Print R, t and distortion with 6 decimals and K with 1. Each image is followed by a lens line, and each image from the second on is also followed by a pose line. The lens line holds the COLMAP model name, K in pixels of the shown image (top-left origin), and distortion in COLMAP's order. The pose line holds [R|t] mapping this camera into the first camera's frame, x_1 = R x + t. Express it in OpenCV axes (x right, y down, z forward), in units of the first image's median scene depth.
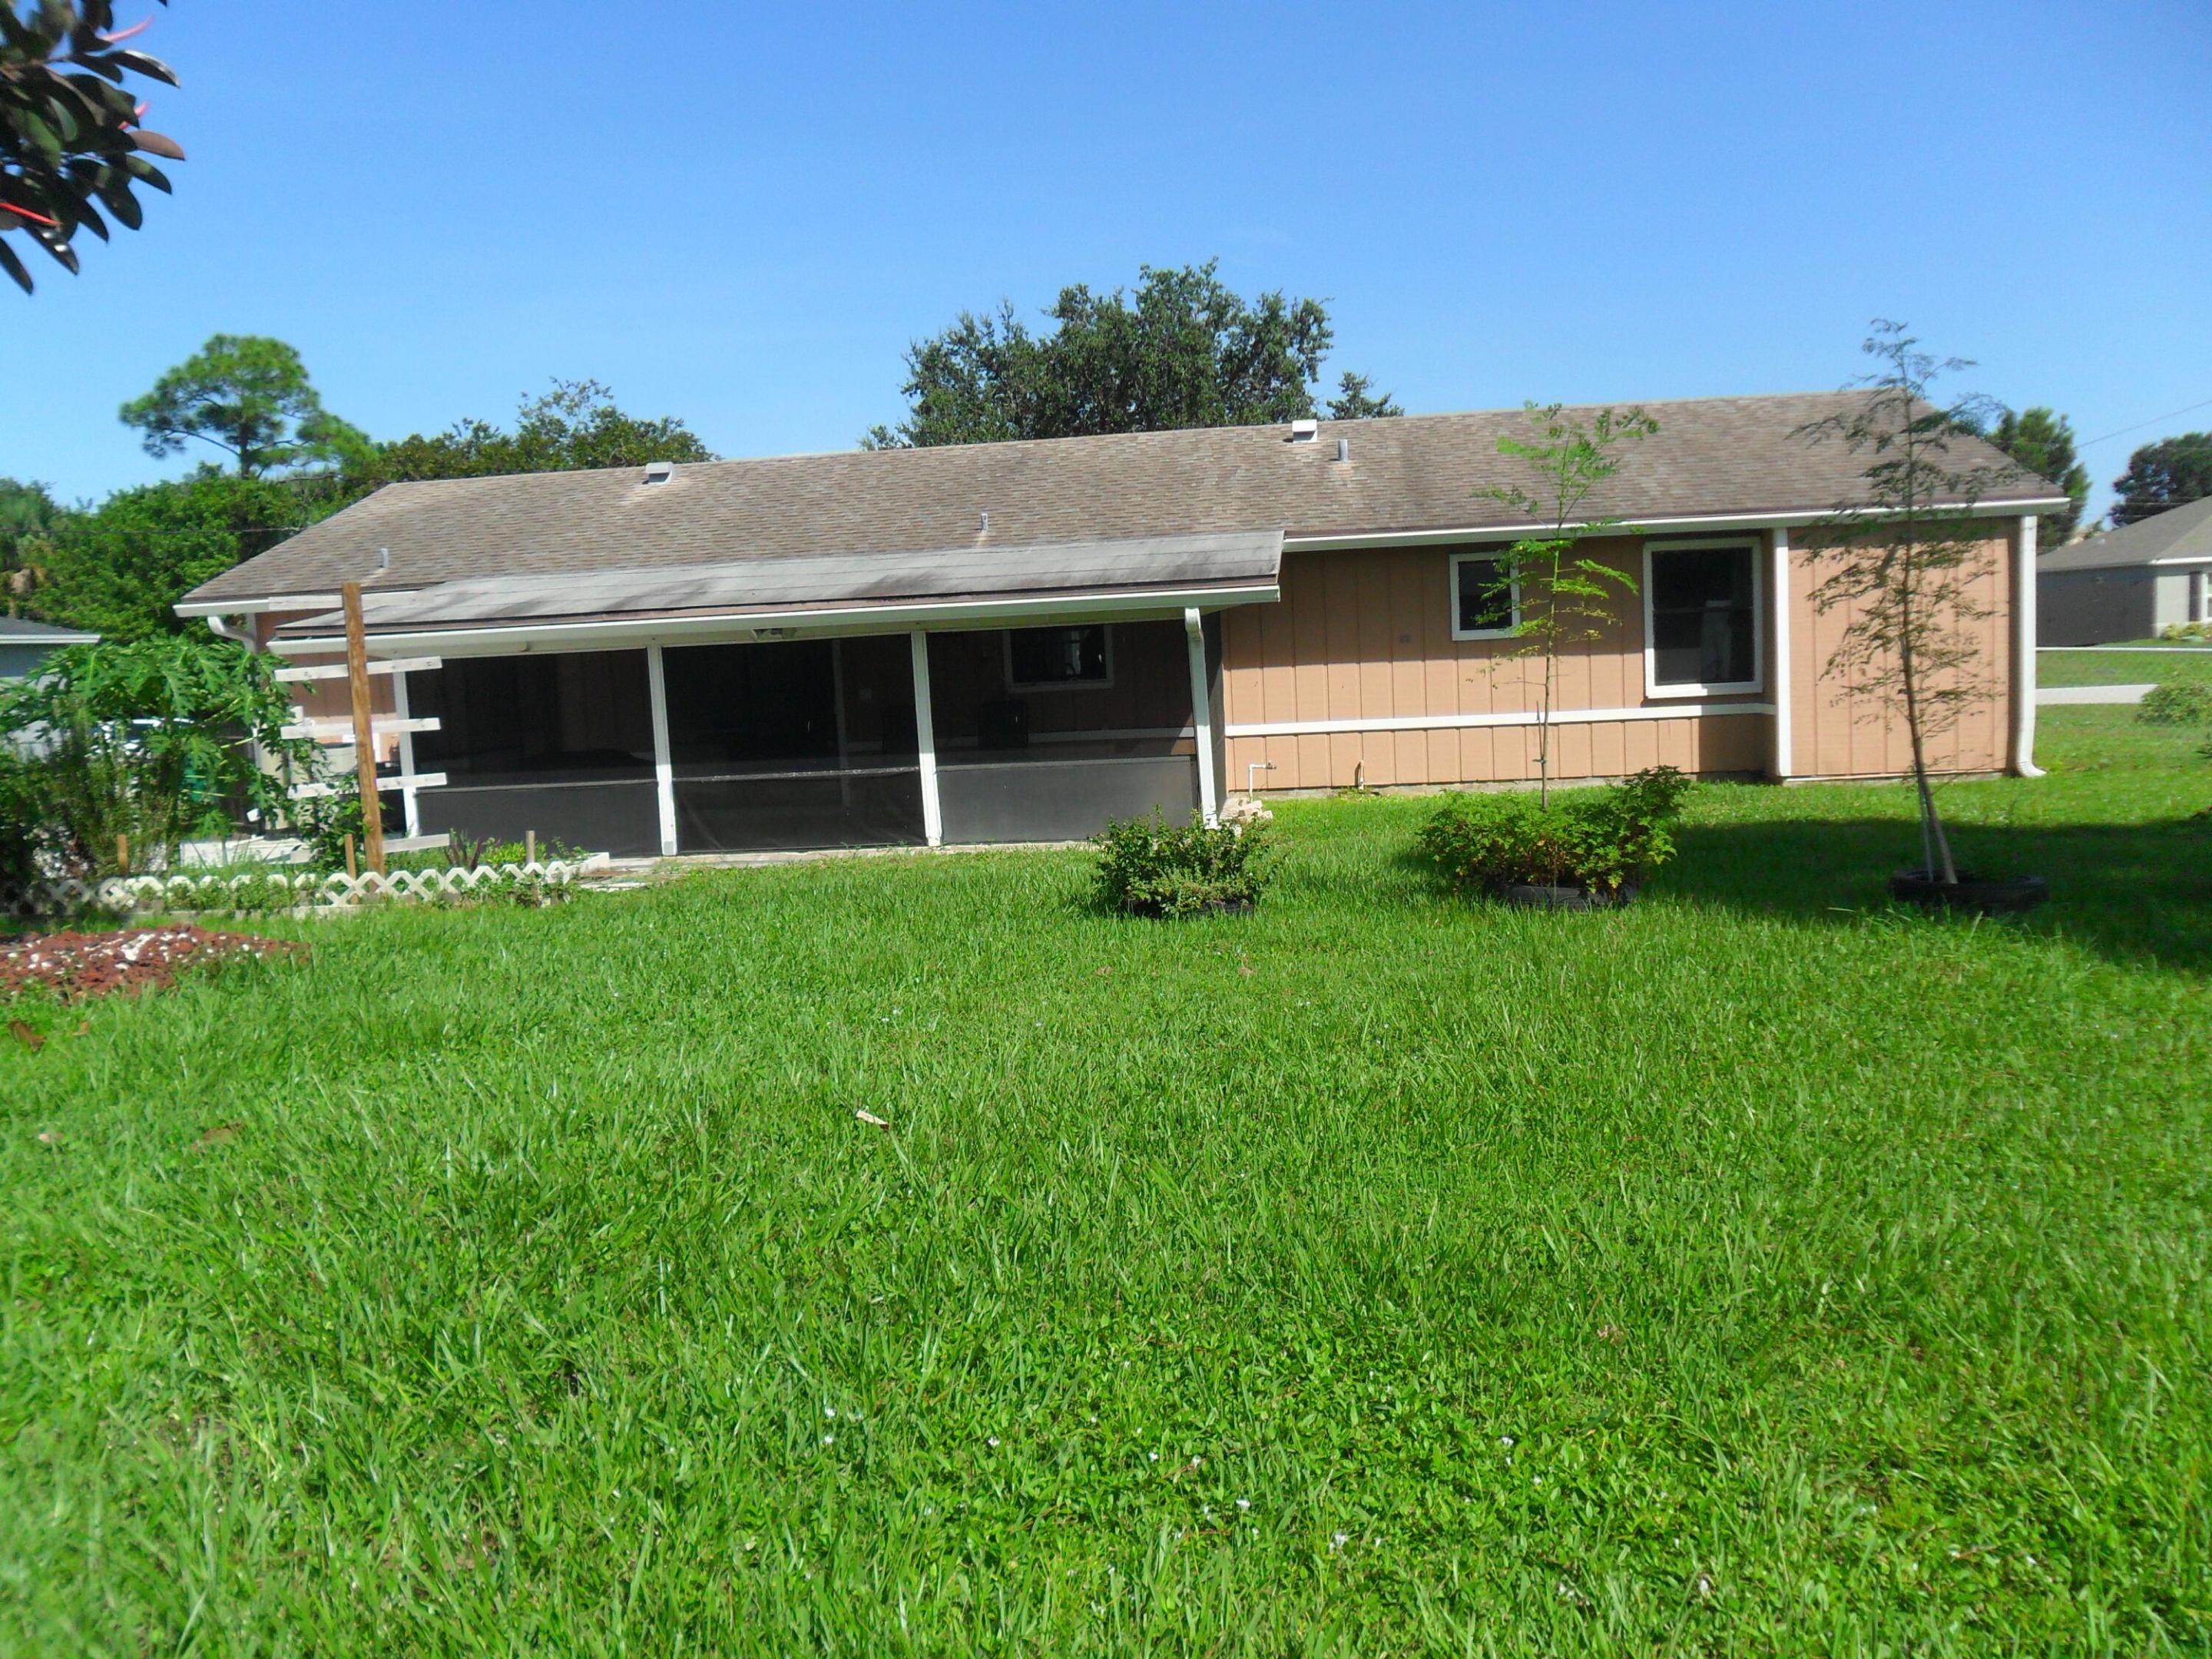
lens RADIAL K [[1807.8, 0, 1130.3], [0, 1807.8, 751.5], [0, 0, 1]] dist [-0.028778, 0.027054]
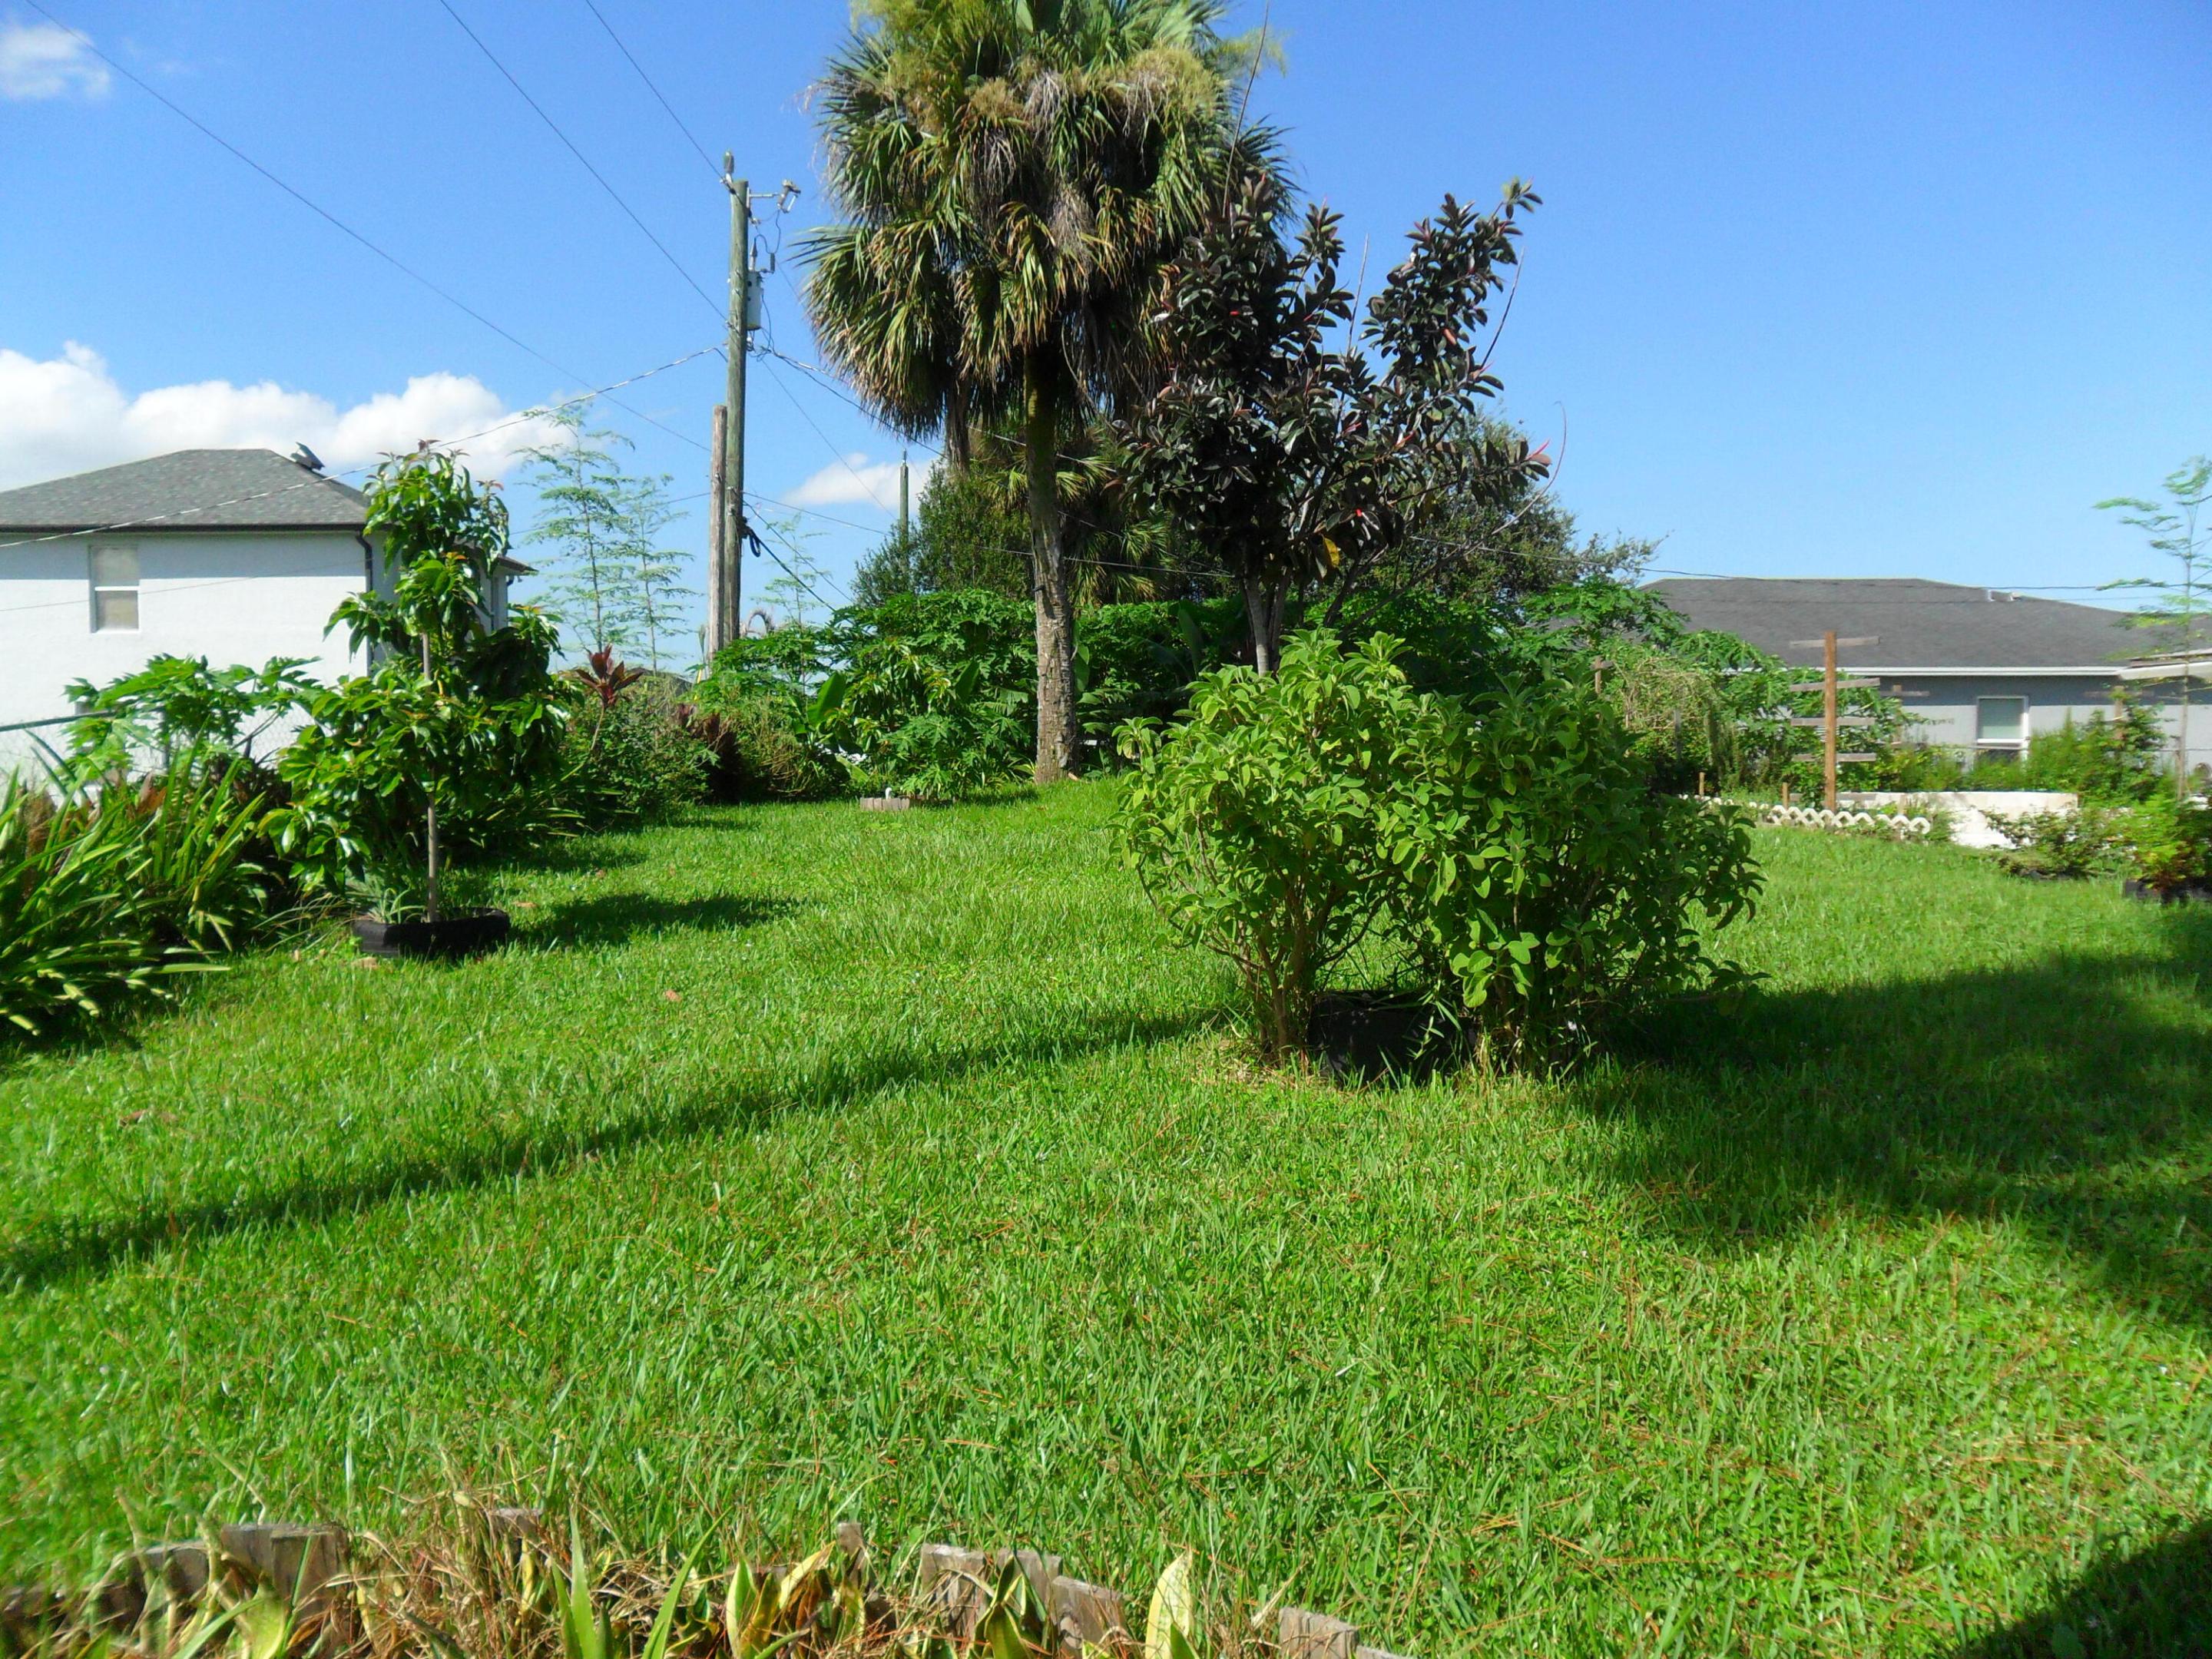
lens RADIAL K [[1807.8, 0, 1119.6], [0, 1807.8, 839.1], [0, 0, 1]] dist [-0.028778, 0.027054]
pose [[0.114471, 0.094550, -0.988917, 0.632053], [-0.064866, 0.994048, 0.087532, -0.003806], [0.991307, 0.054127, 0.119923, 0.117307]]
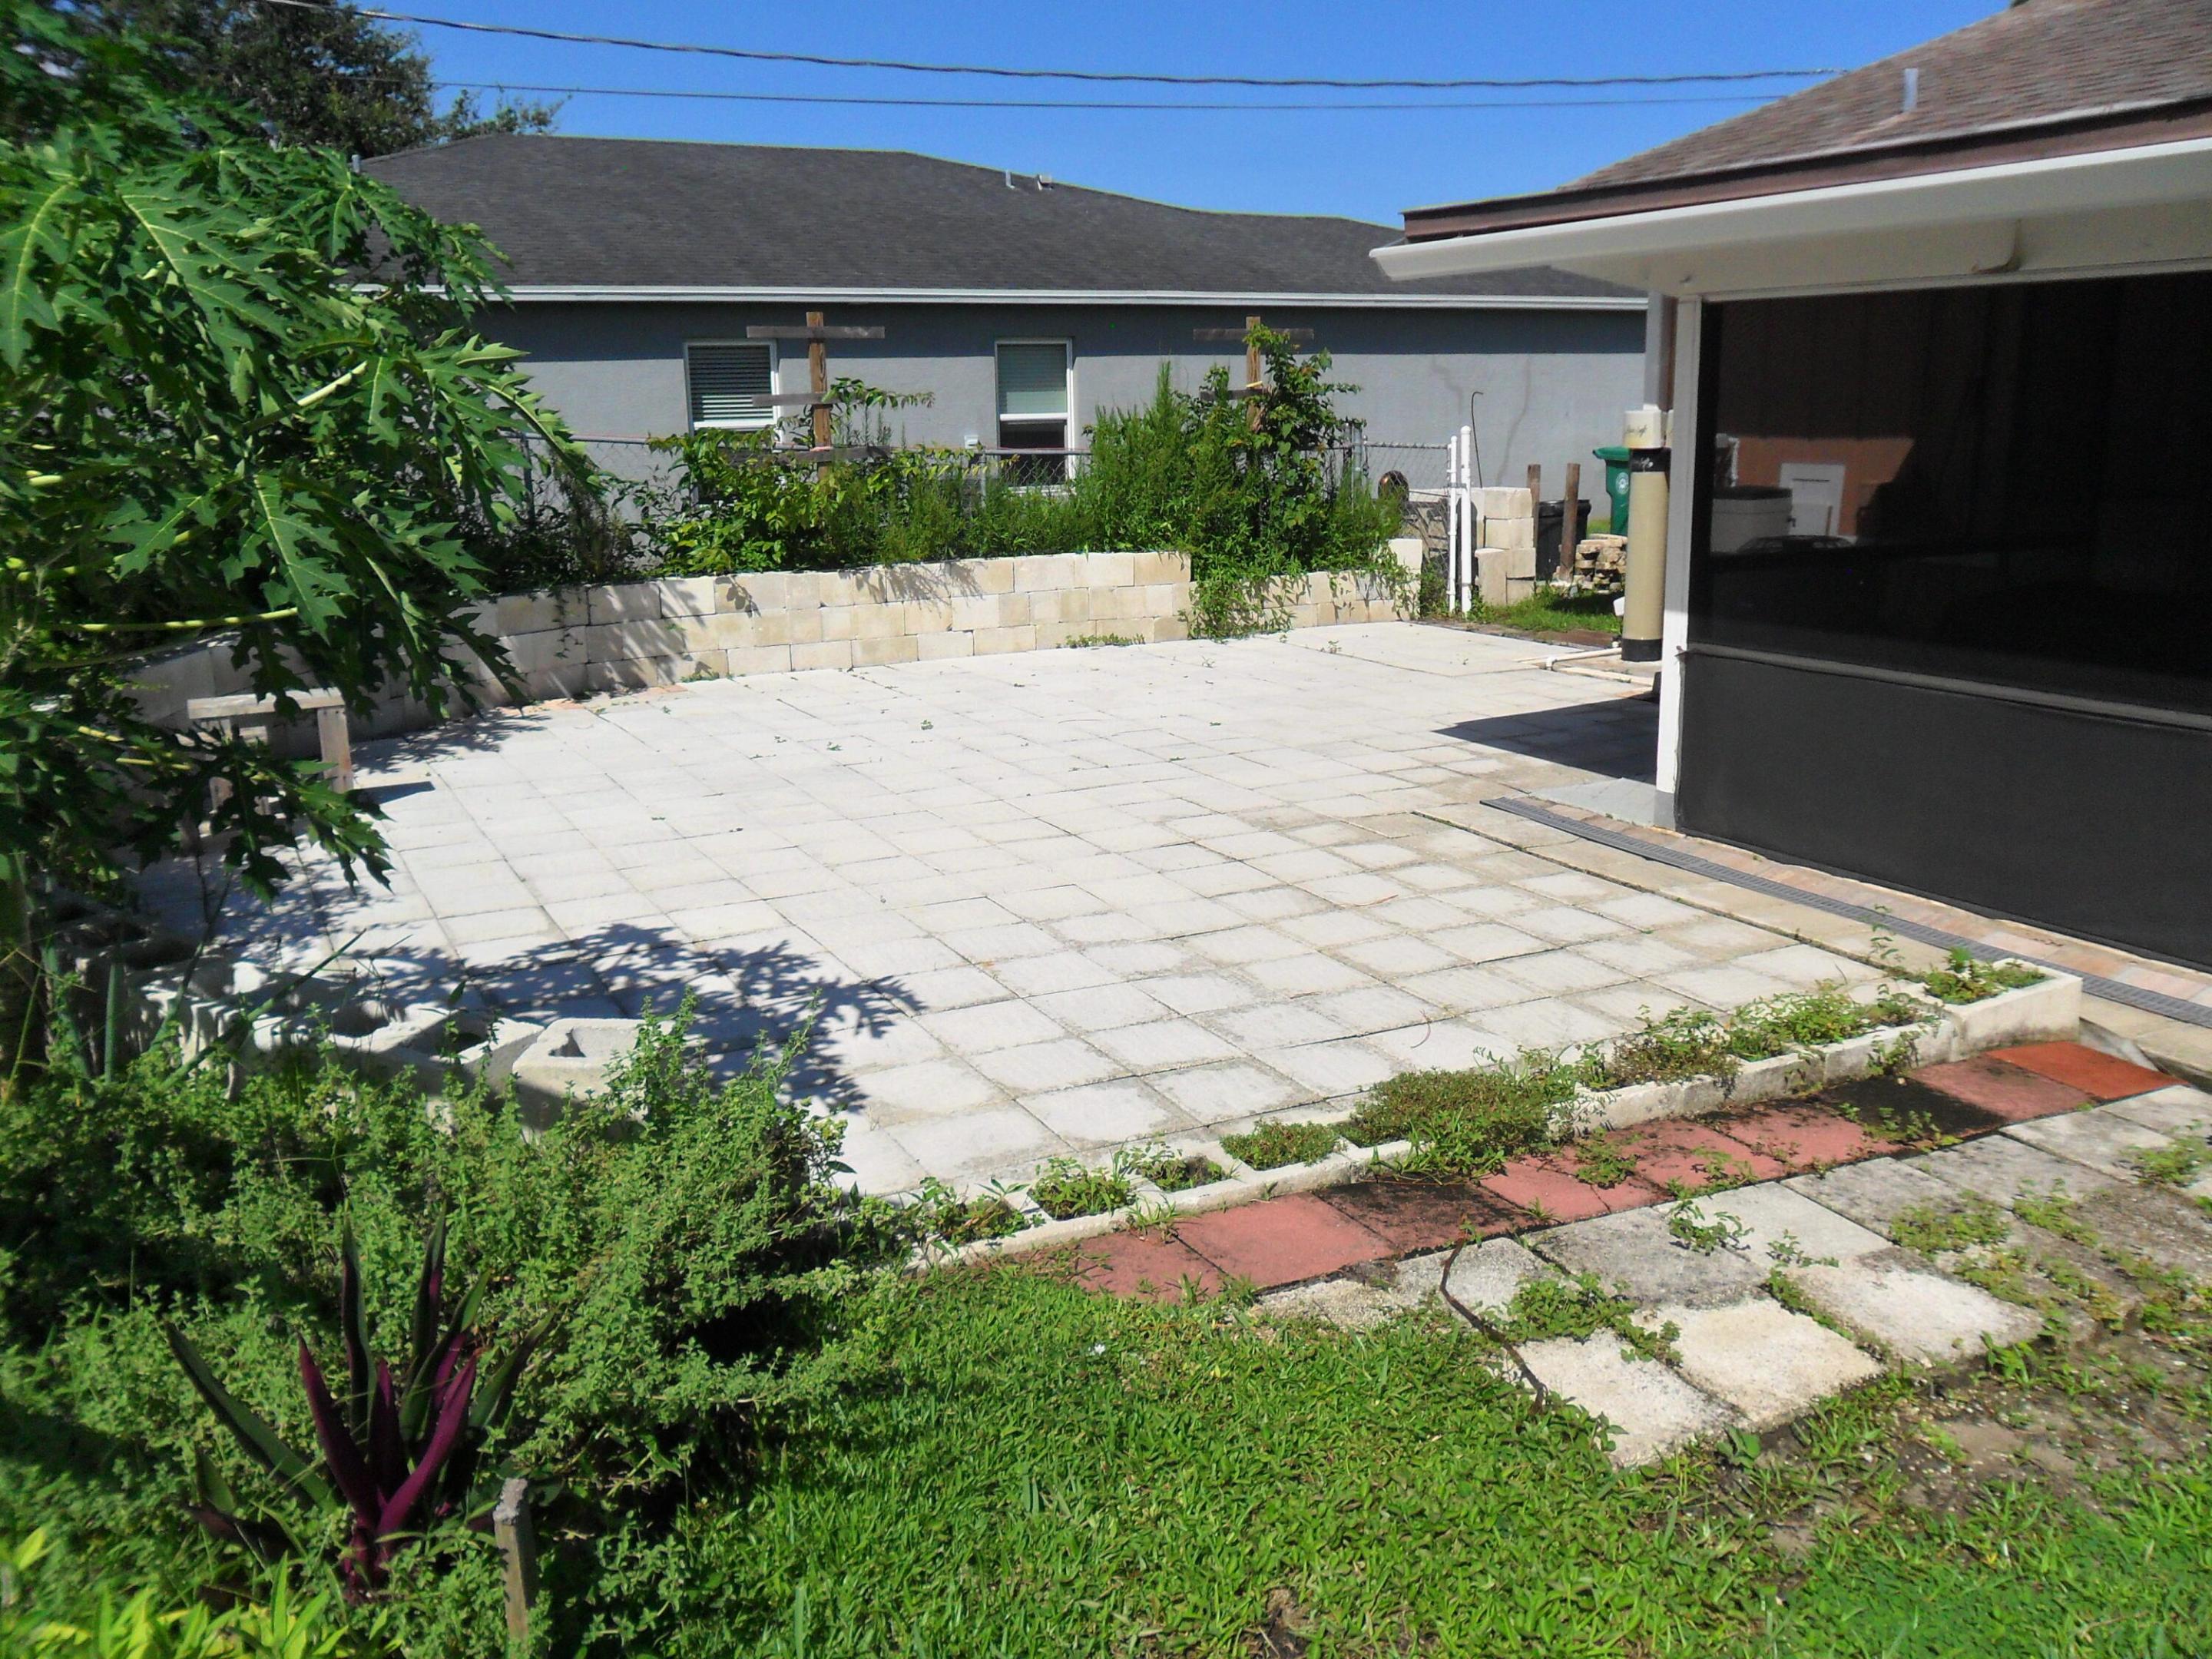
lens RADIAL K [[1807.8, 0, 1094.0], [0, 1807.8, 841.7], [0, 0, 1]] dist [-0.028778, 0.027054]
pose [[0.567715, 0.234089, -0.789242, -0.141212], [-0.060706, 0.968013, 0.243446, -0.020593], [0.820984, -0.090296, 0.563766, 0.610368]]
